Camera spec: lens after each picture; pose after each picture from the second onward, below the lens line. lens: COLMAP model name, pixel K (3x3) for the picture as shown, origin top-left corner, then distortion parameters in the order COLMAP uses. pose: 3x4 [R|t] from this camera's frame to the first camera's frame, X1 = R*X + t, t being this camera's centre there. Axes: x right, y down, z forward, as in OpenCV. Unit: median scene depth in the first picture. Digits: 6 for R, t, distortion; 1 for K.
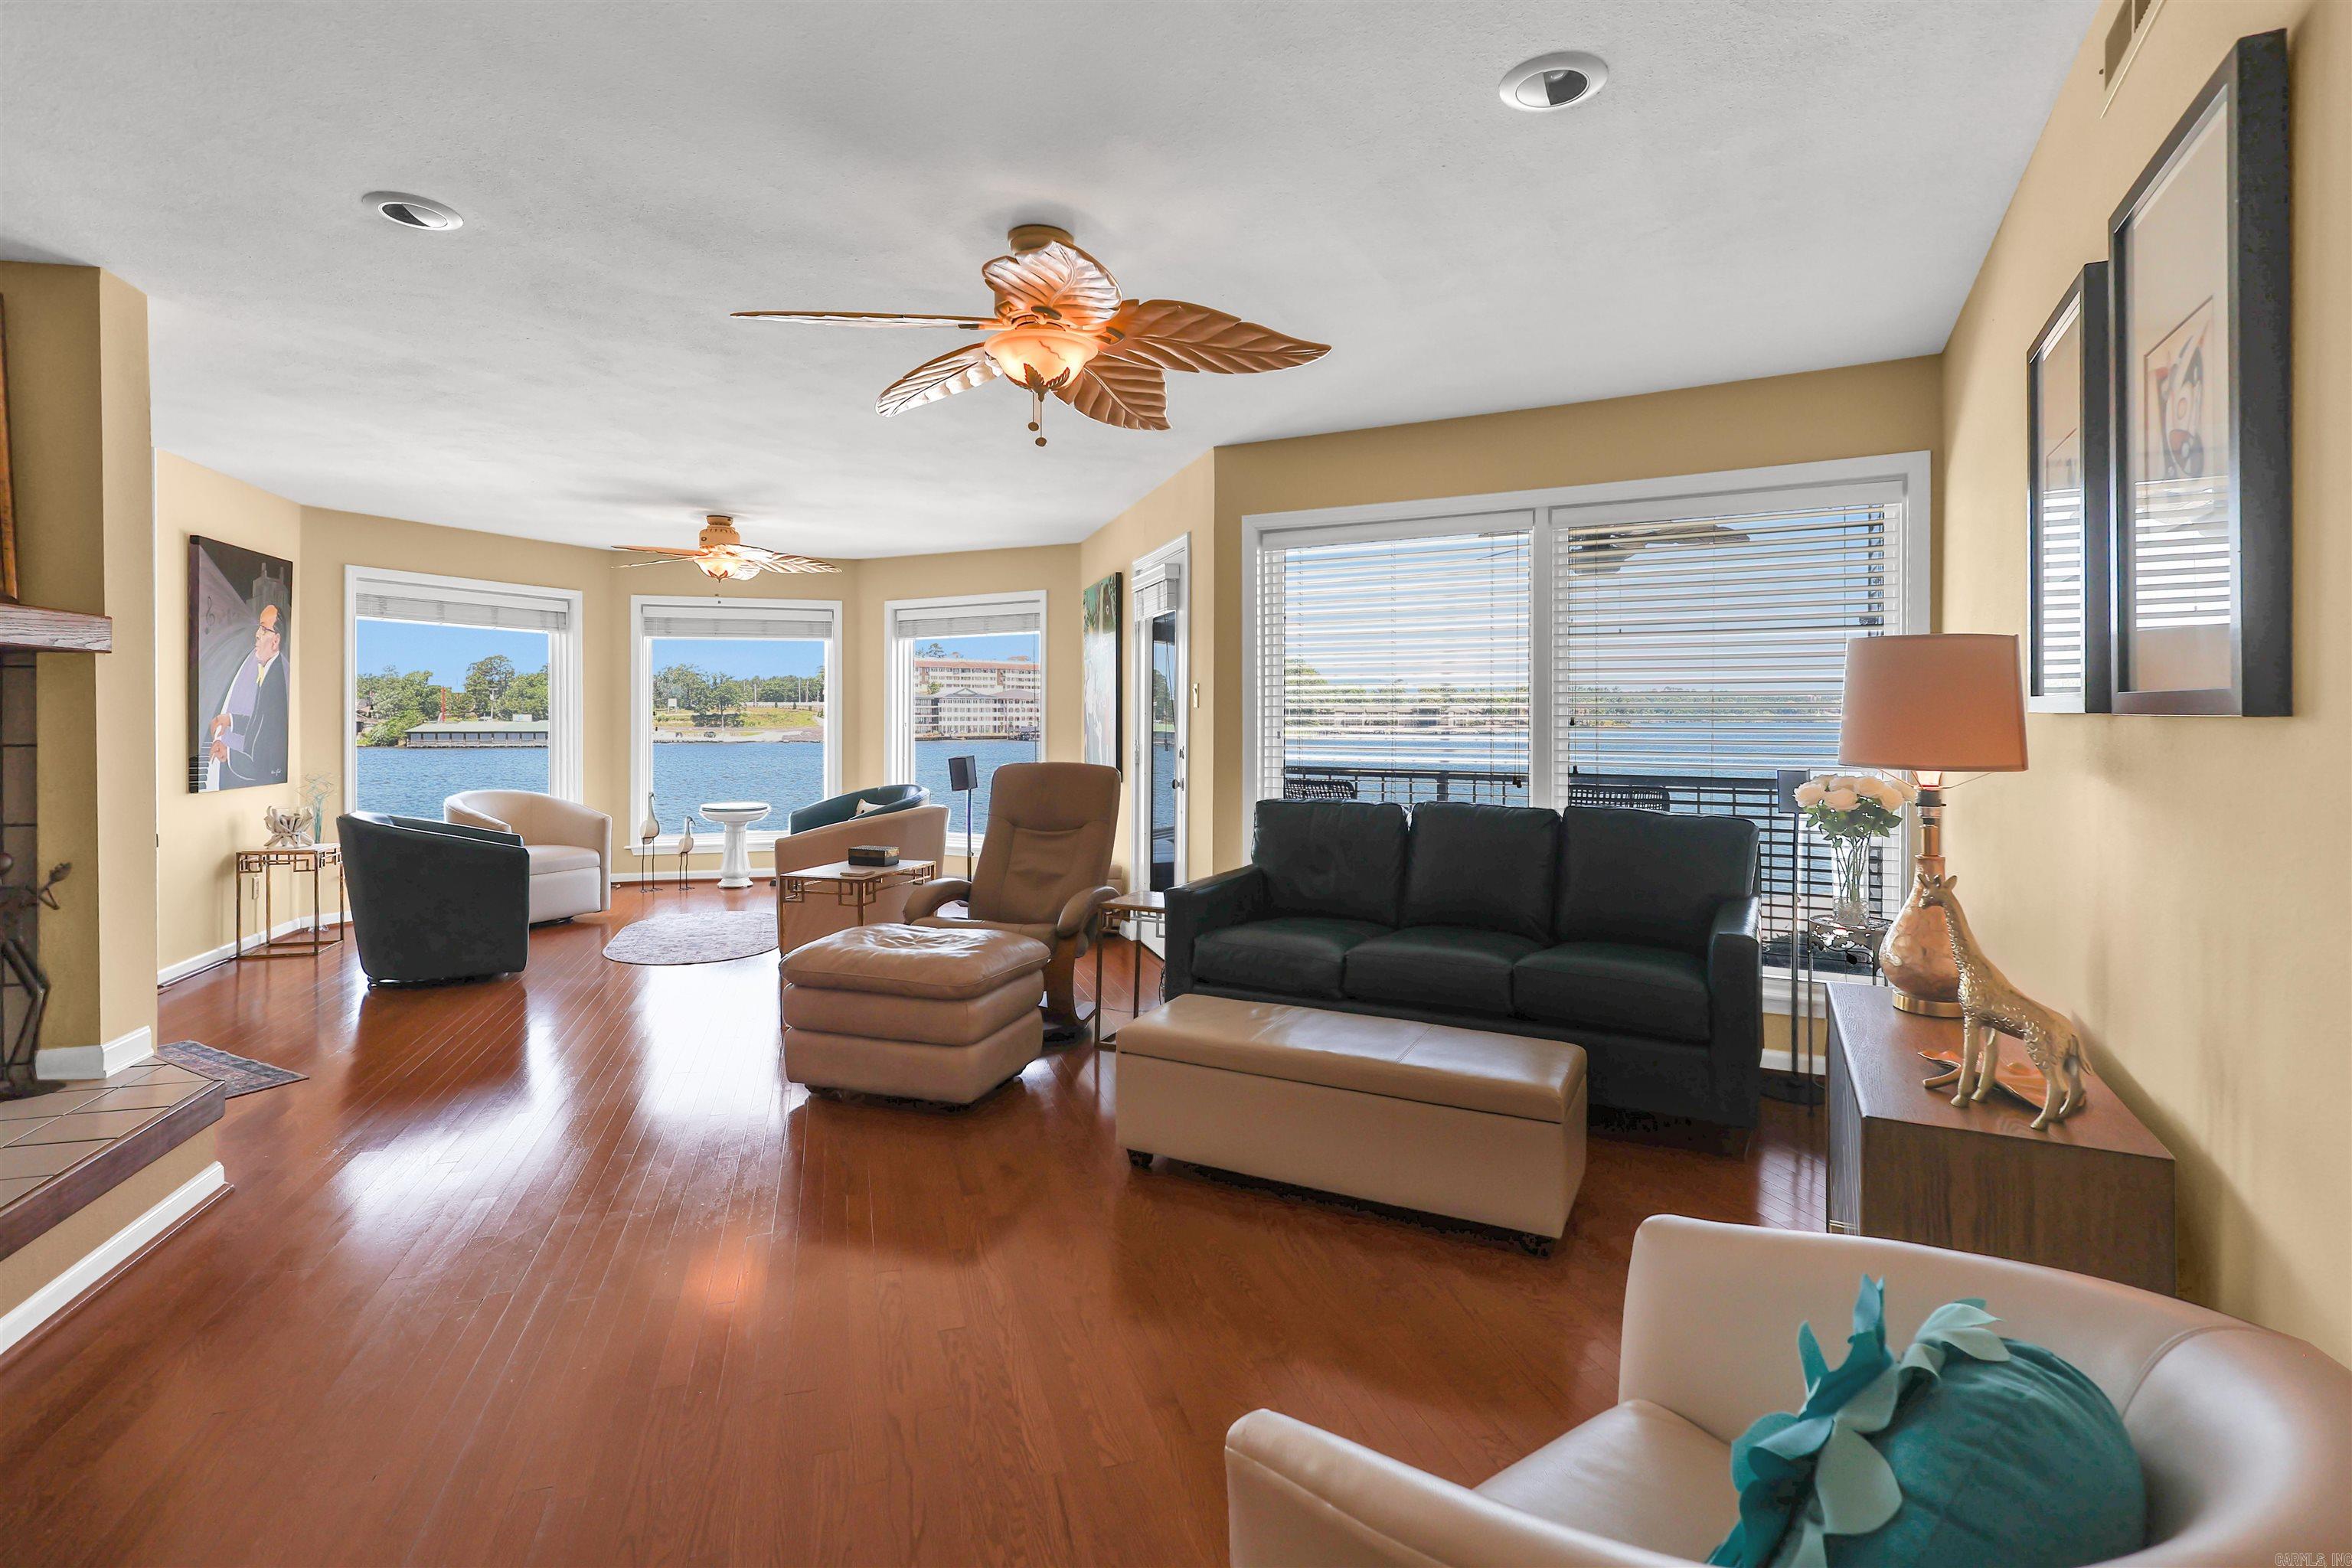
lens RADIAL K [[1094.4, 0, 1189.7], [0, 1094.4, 708.7], [0, 0, 1]] dist [0.000670, 0.000388]
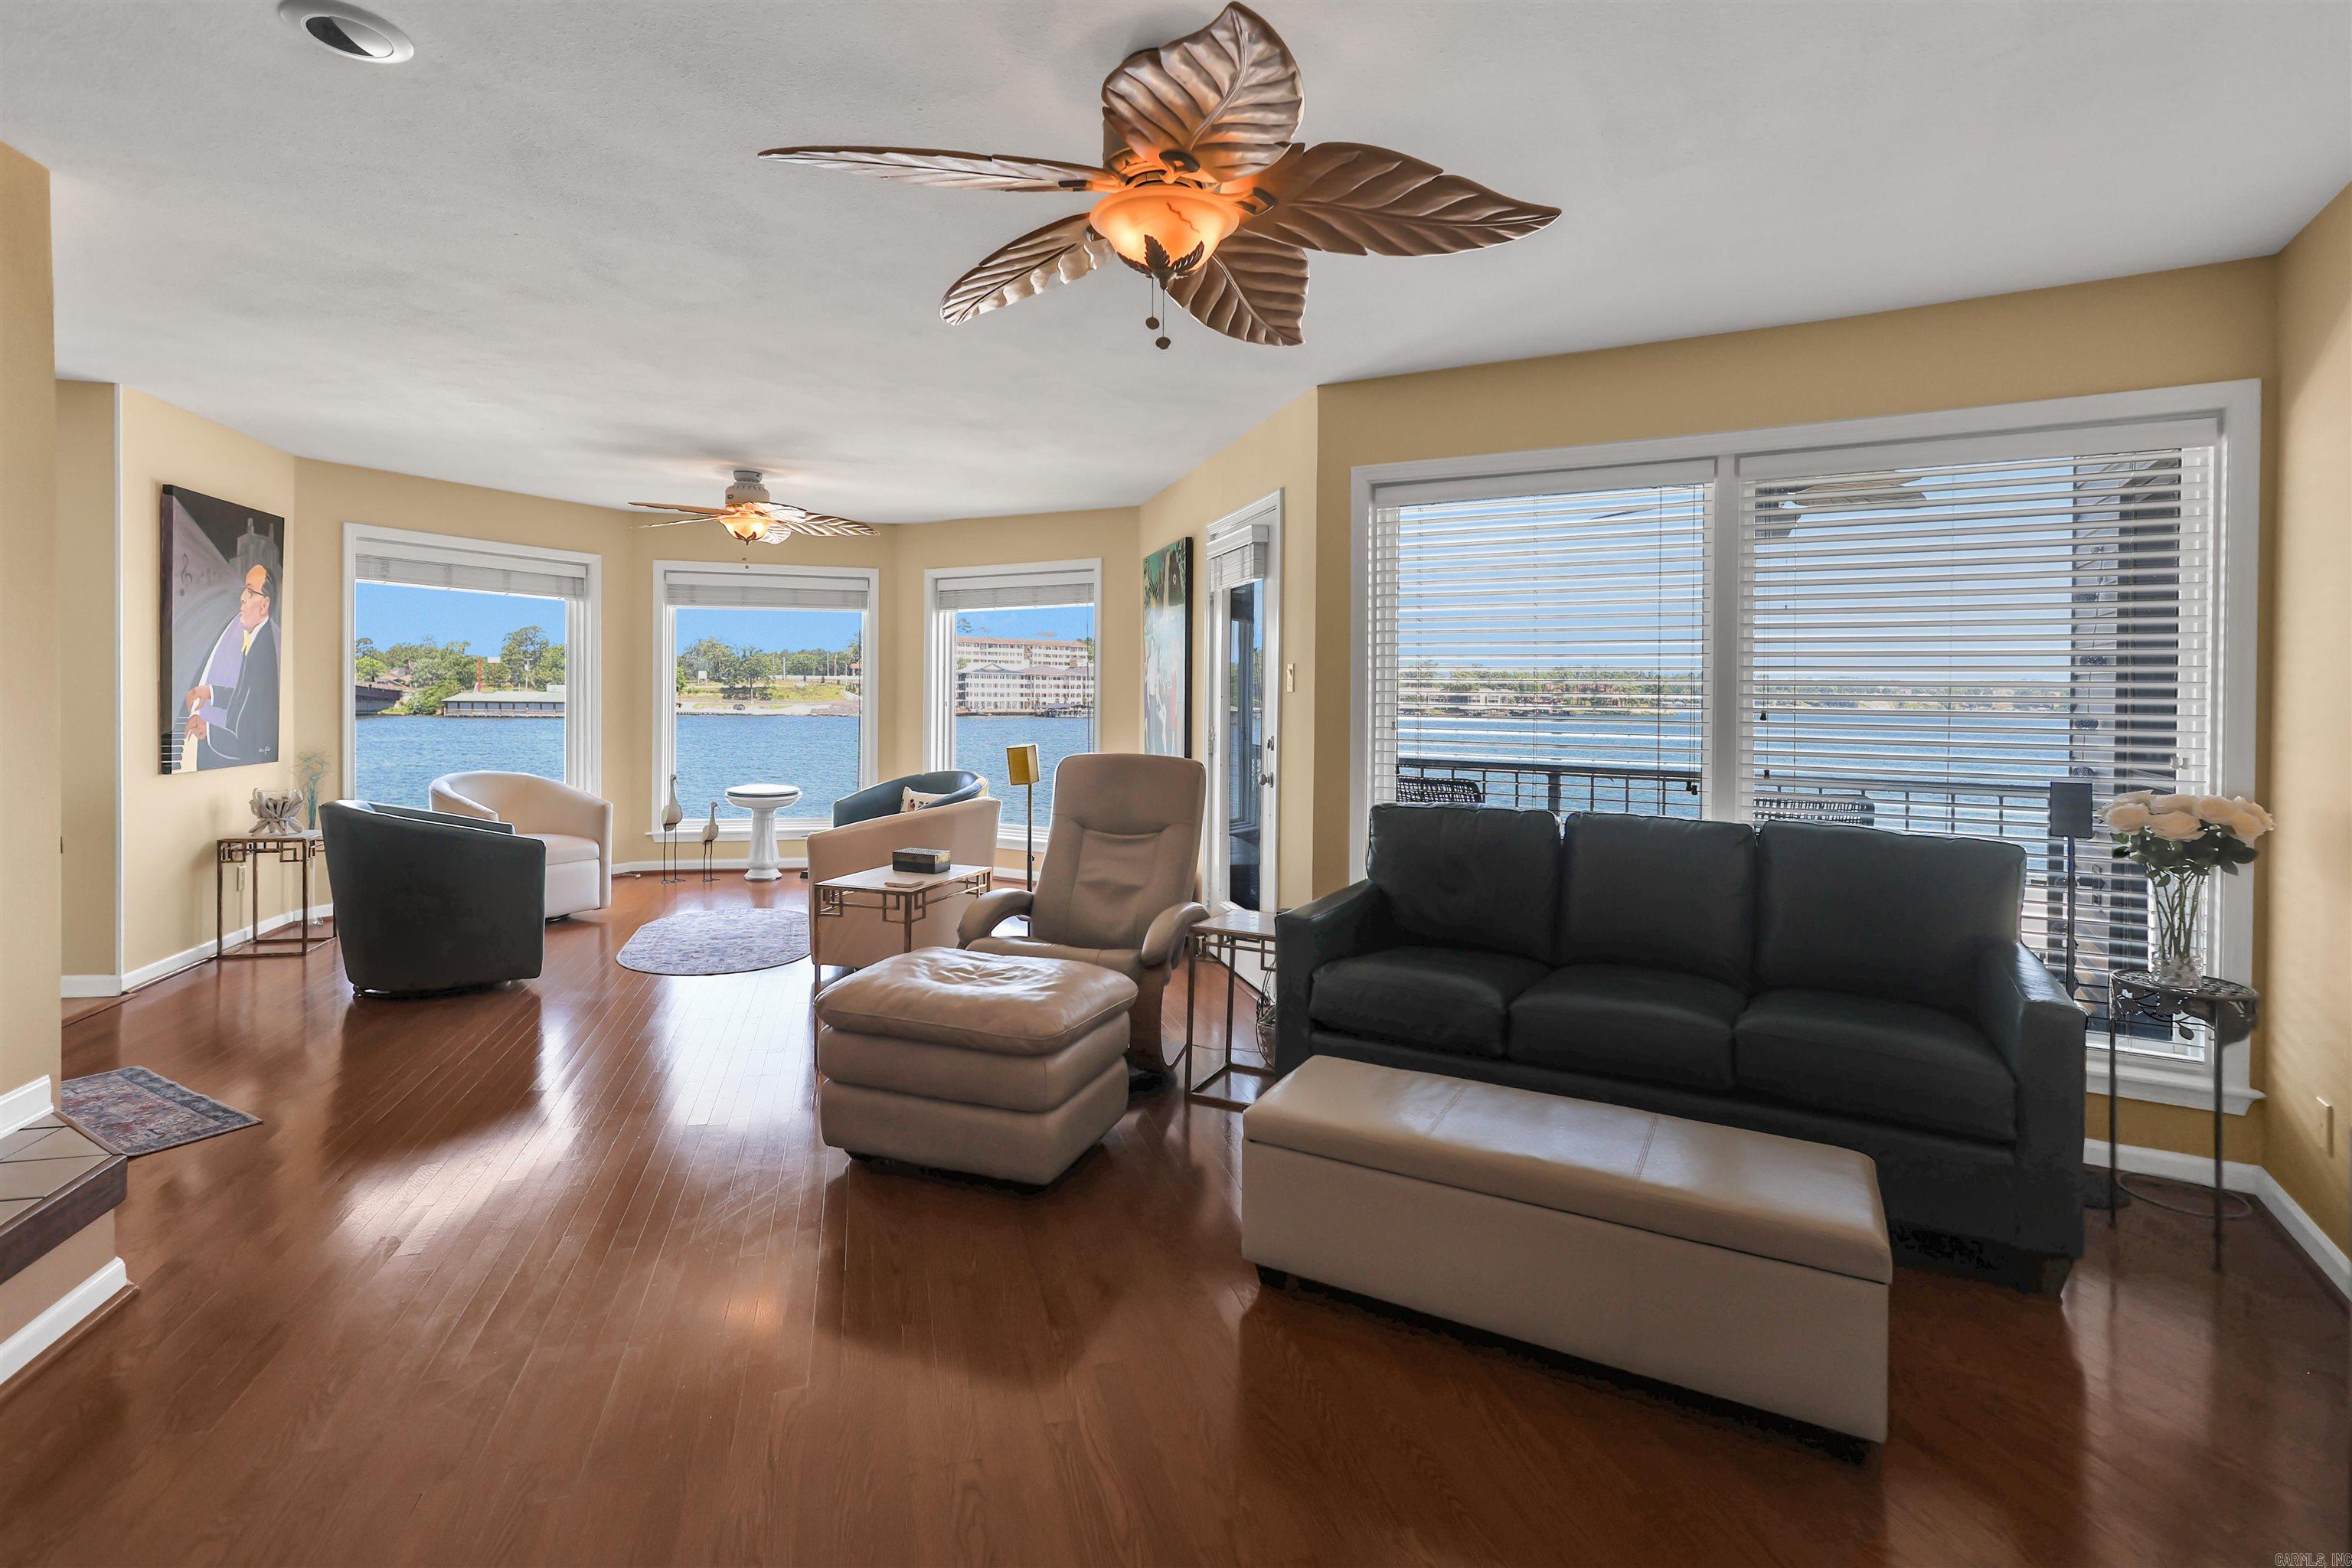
lens RADIAL K [[1105.4, 0, 1169.2], [0, 1105.4, 710.8], [0, 0, 1]] dist [-0.001123, -0.000034]
pose [[0.999027, 0.013178, -0.042091, -0.052997], [-0.012253, 0.999680, 0.022148, -0.004162], [0.042369, -0.021611, 0.998868, 0.128866]]
